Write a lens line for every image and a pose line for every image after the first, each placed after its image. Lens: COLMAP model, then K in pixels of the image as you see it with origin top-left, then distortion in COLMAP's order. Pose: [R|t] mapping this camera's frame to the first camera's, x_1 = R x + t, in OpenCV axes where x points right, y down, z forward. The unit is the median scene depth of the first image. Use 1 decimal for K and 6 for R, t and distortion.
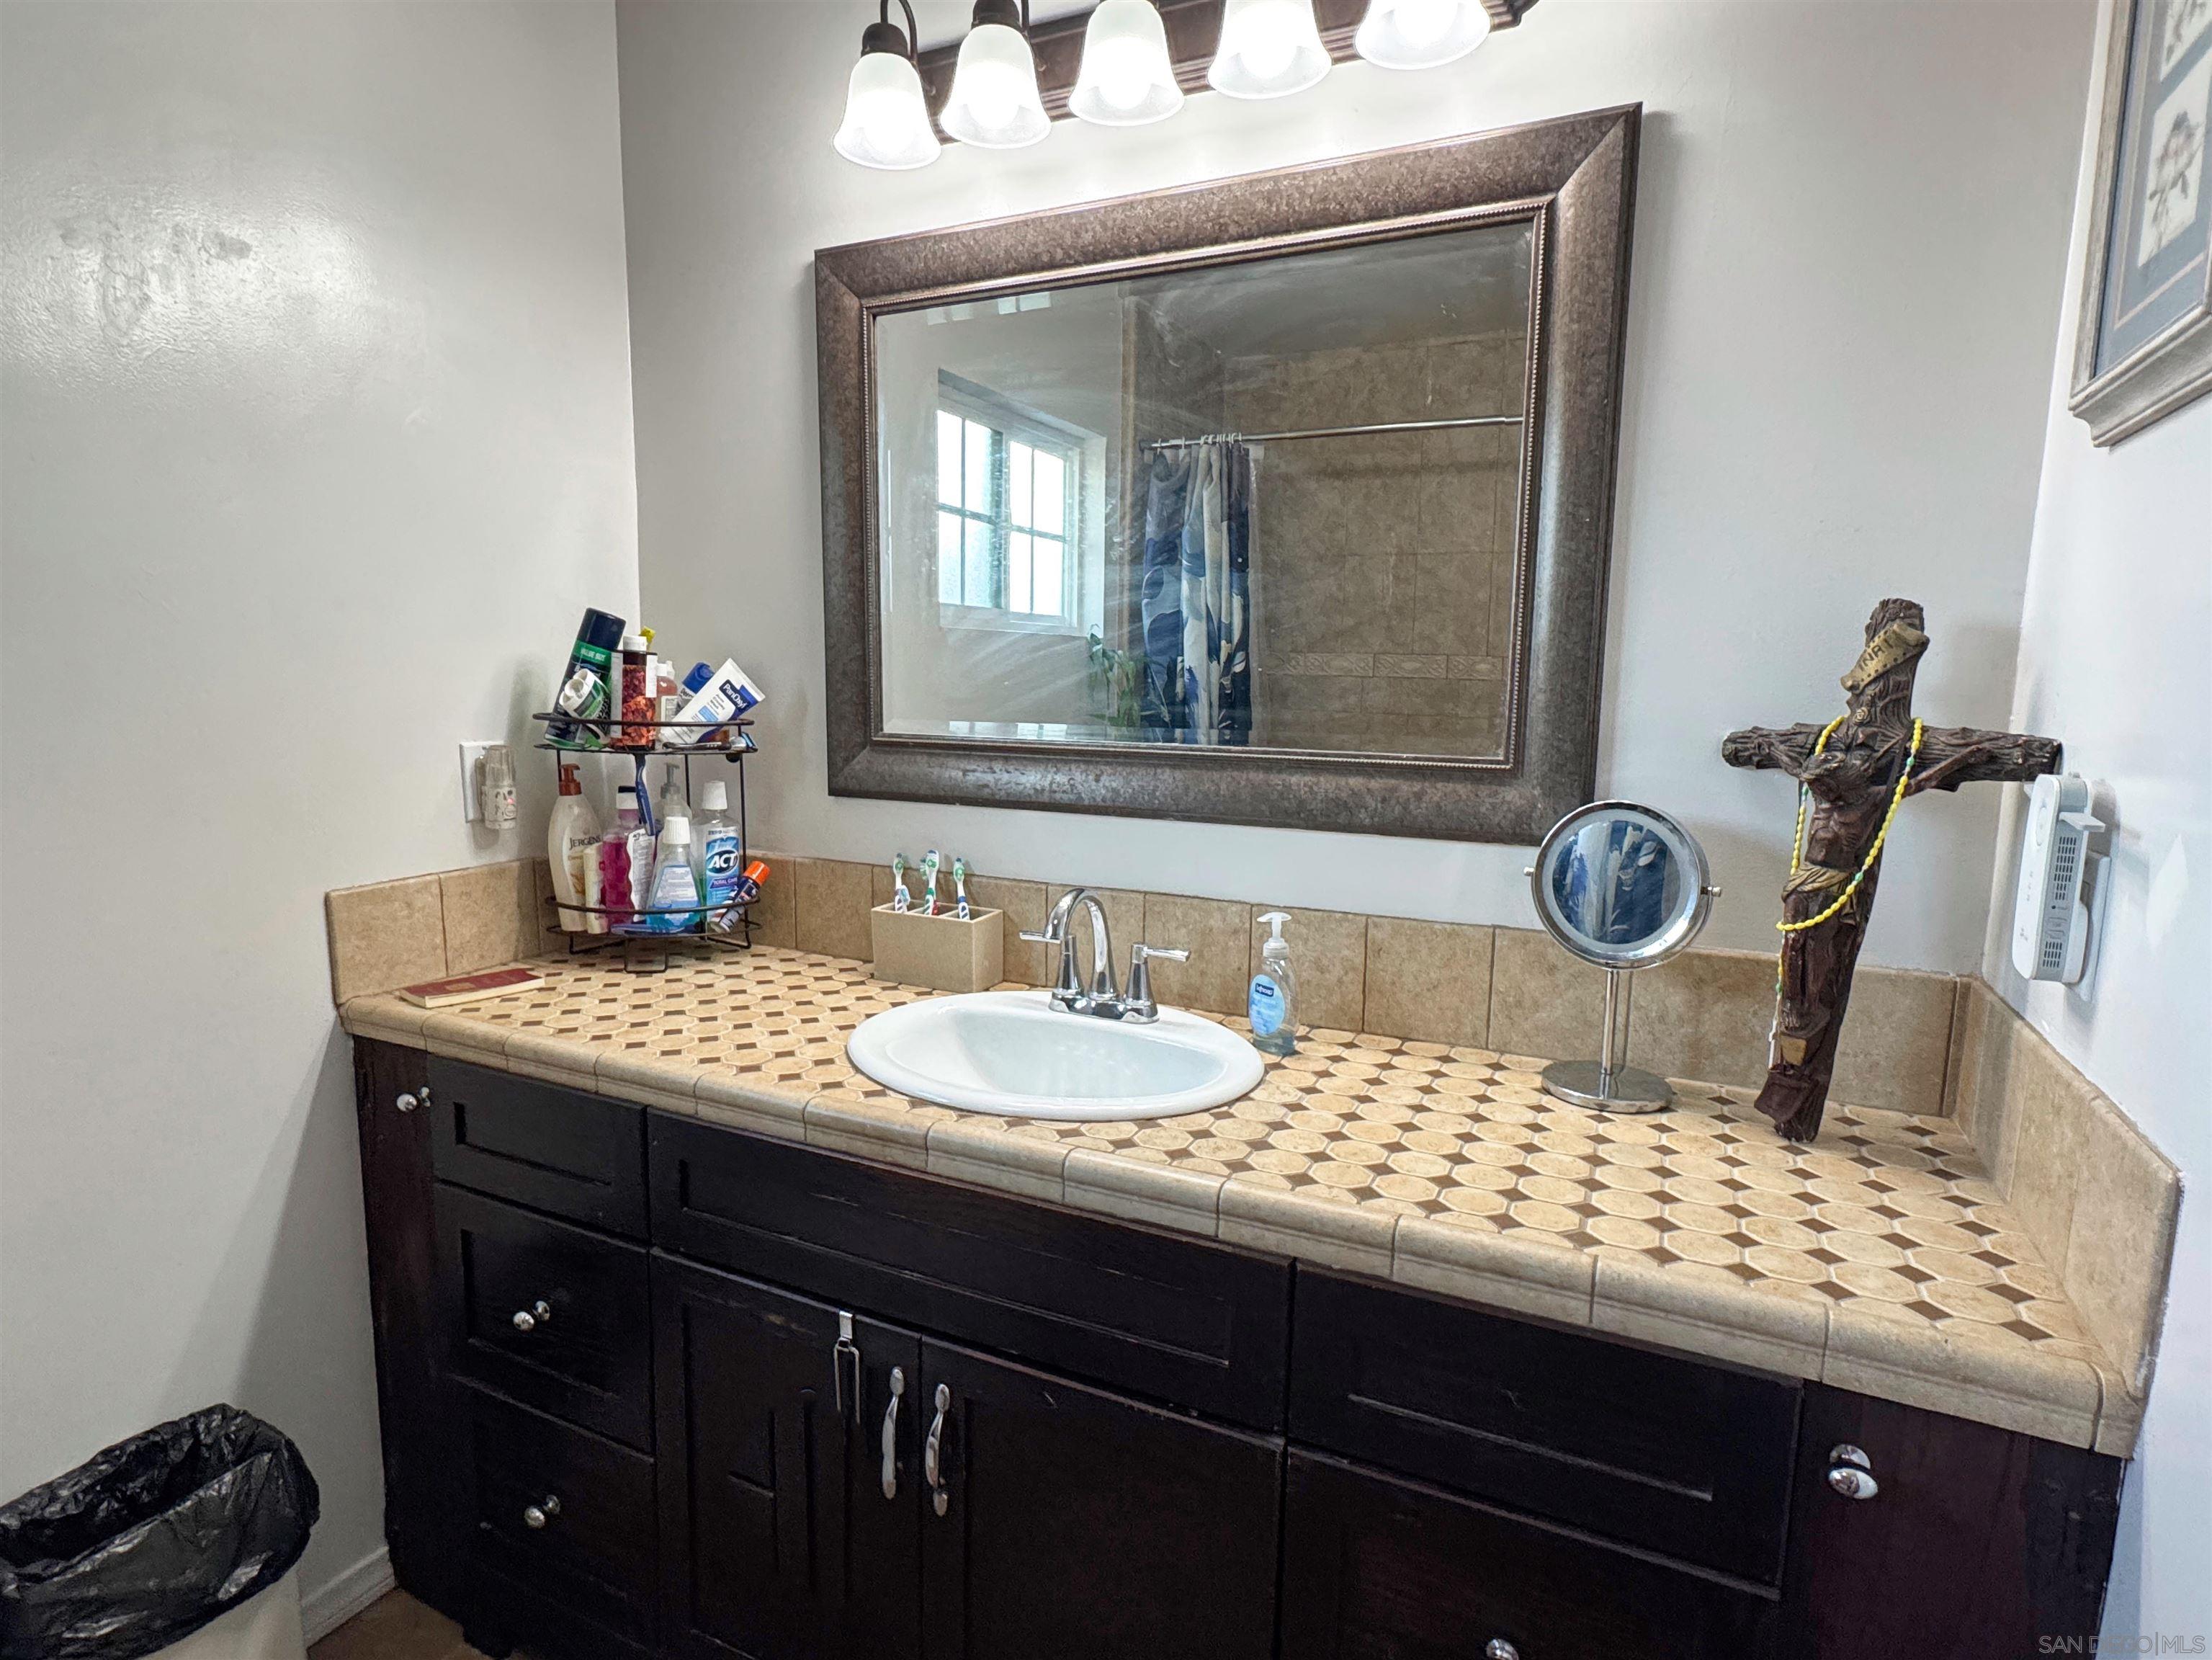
lens RADIAL K [[1170.7, 0, 1111.8], [0, 1170.7, 842.8], [0, 0, 1]] dist [0.000851, -0.000293]
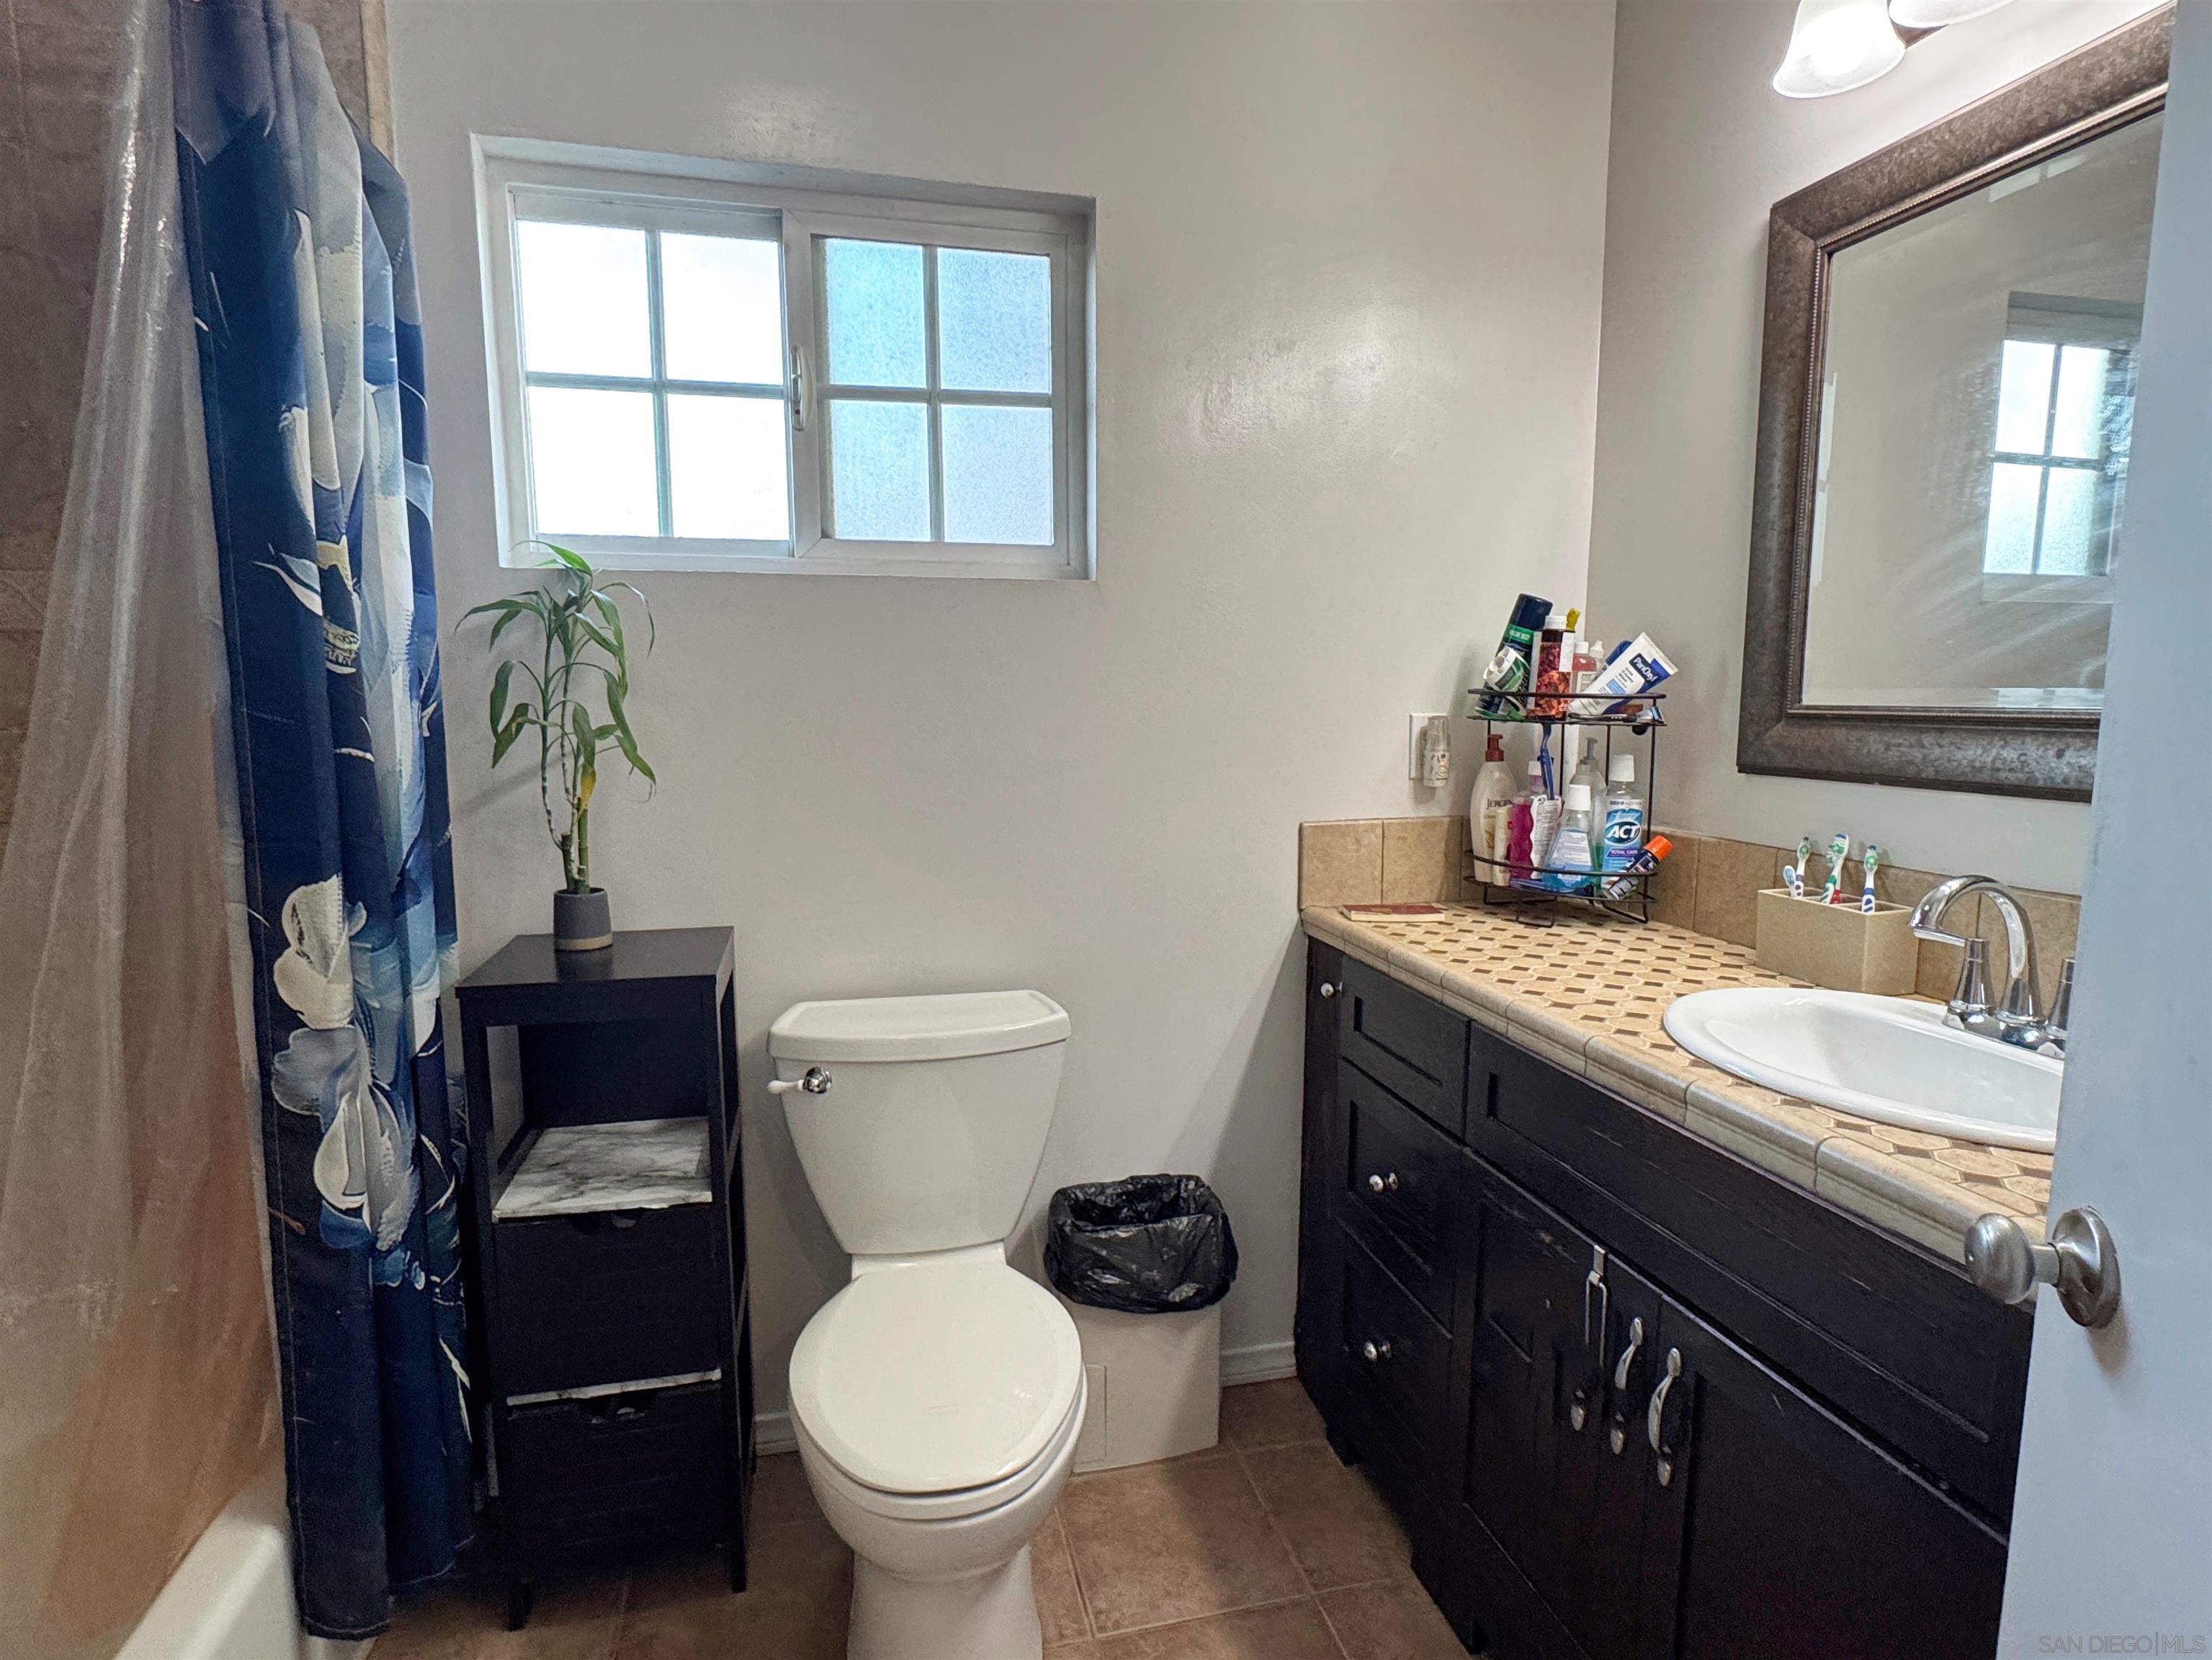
lens RADIAL K [[1170.7, 0, 1111.8], [0, 1170.7, 842.8], [0, 0, 1]] dist [0.000851, -0.000293]
pose [[0.634633, 0.084487, -0.768182, 0.185692], [-0.103335, 0.994357, 0.023992, 0.050244], [0.765874, 0.064154, 0.639782, -0.000801]]
